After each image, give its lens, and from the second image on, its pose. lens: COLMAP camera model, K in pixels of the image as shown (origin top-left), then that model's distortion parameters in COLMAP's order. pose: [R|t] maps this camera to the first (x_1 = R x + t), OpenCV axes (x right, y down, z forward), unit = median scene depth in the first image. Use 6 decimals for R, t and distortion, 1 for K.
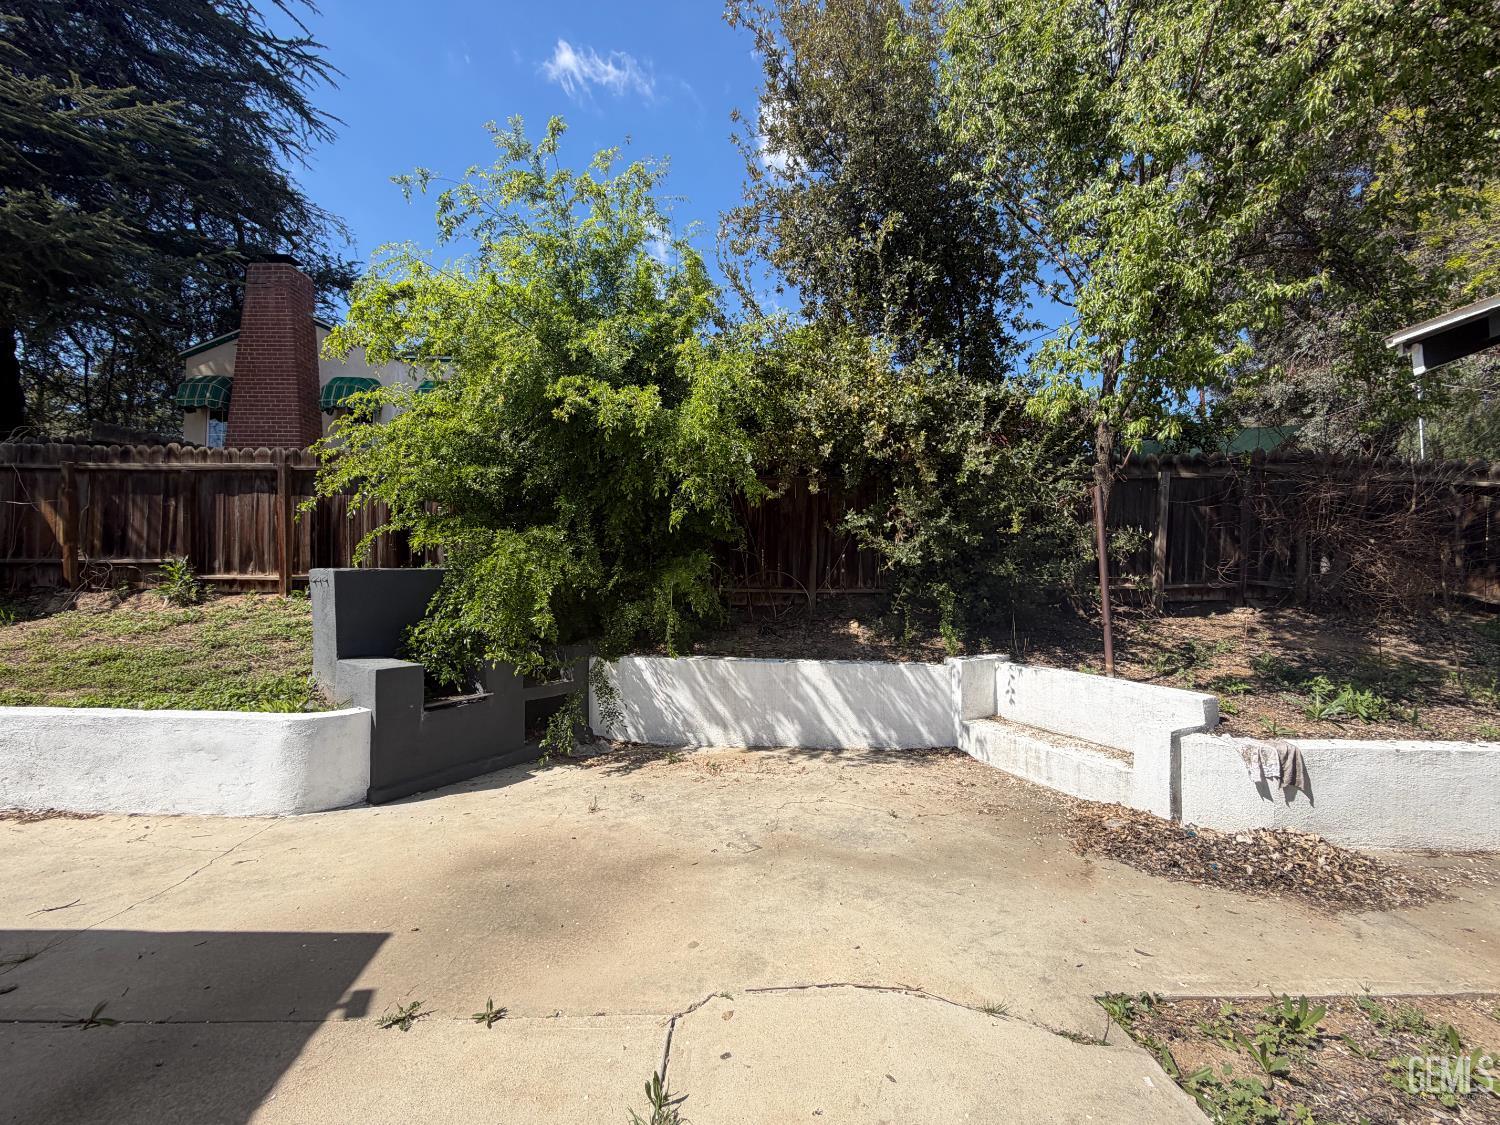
lens RADIAL K [[601.3, 0, 750.2], [0, 601.3, 566.7], [0, 0, 1]] dist [0.000444, 0.000234]
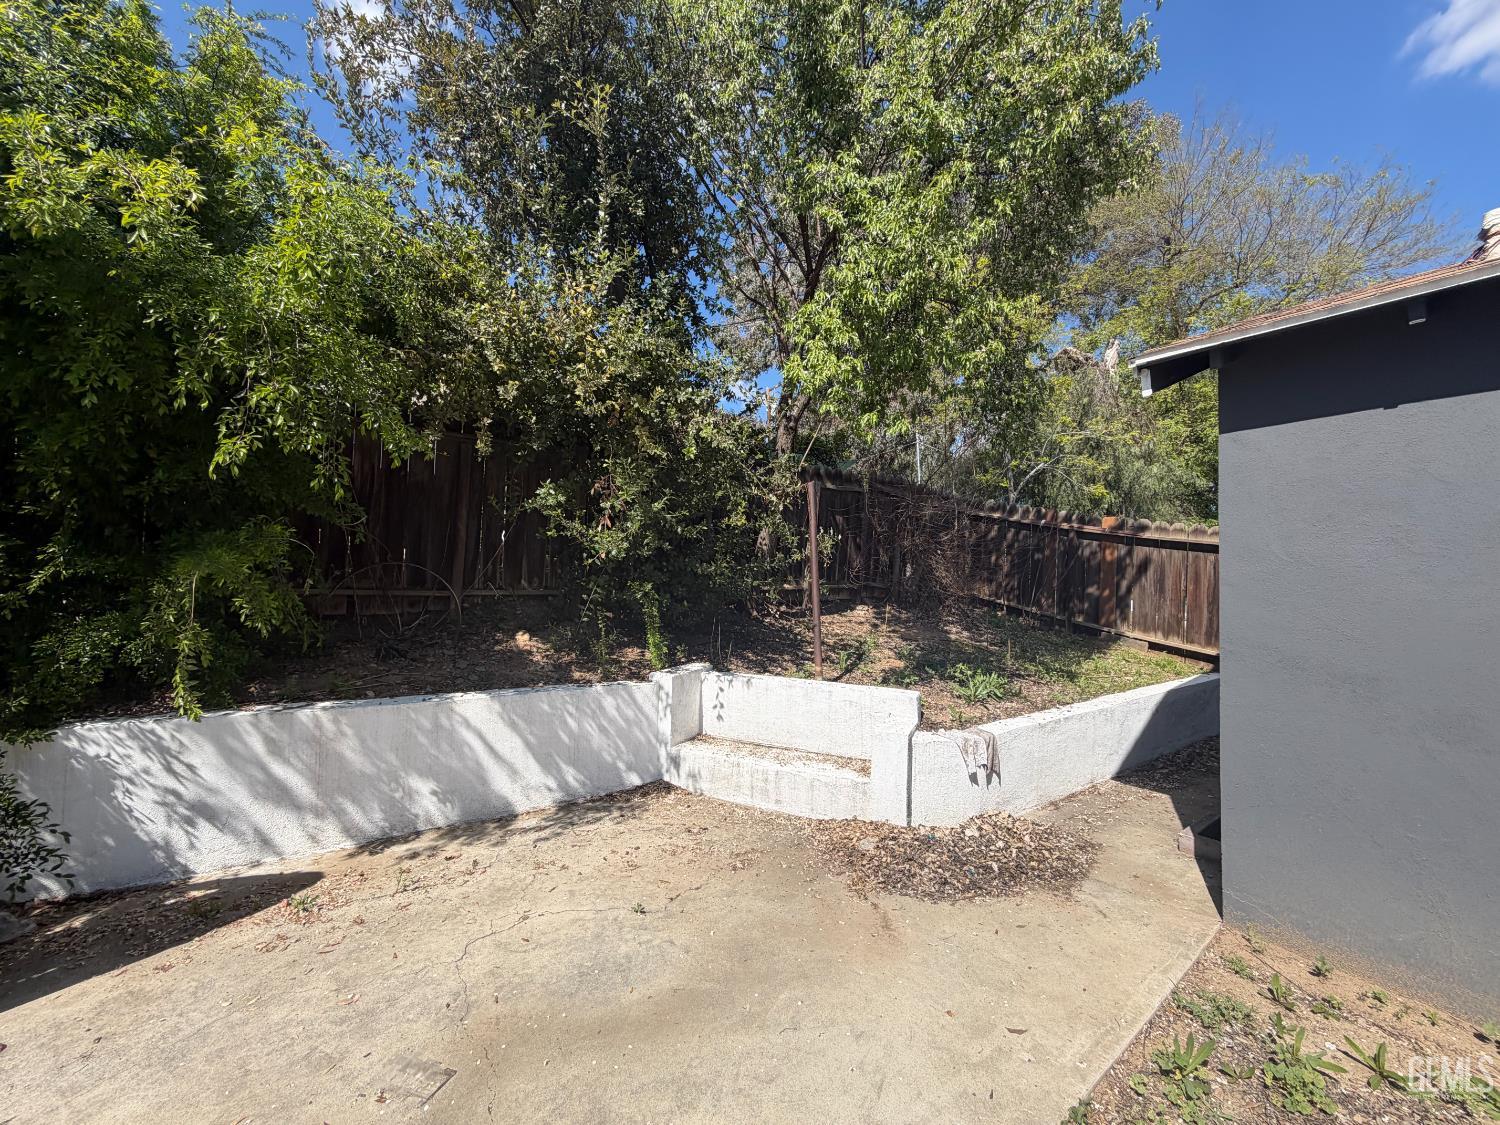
lens RADIAL K [[601.3, 0, 755.2], [0, 601.3, 563.3], [0, 0, 1]] dist [0.000444, 0.000234]
pose [[0.790020, 0.026876, 0.612492, -0.069655], [-0.021318, 0.999639, -0.016368, 0.012100], [-0.612710, -0.000126, 0.790308, 0.263640]]
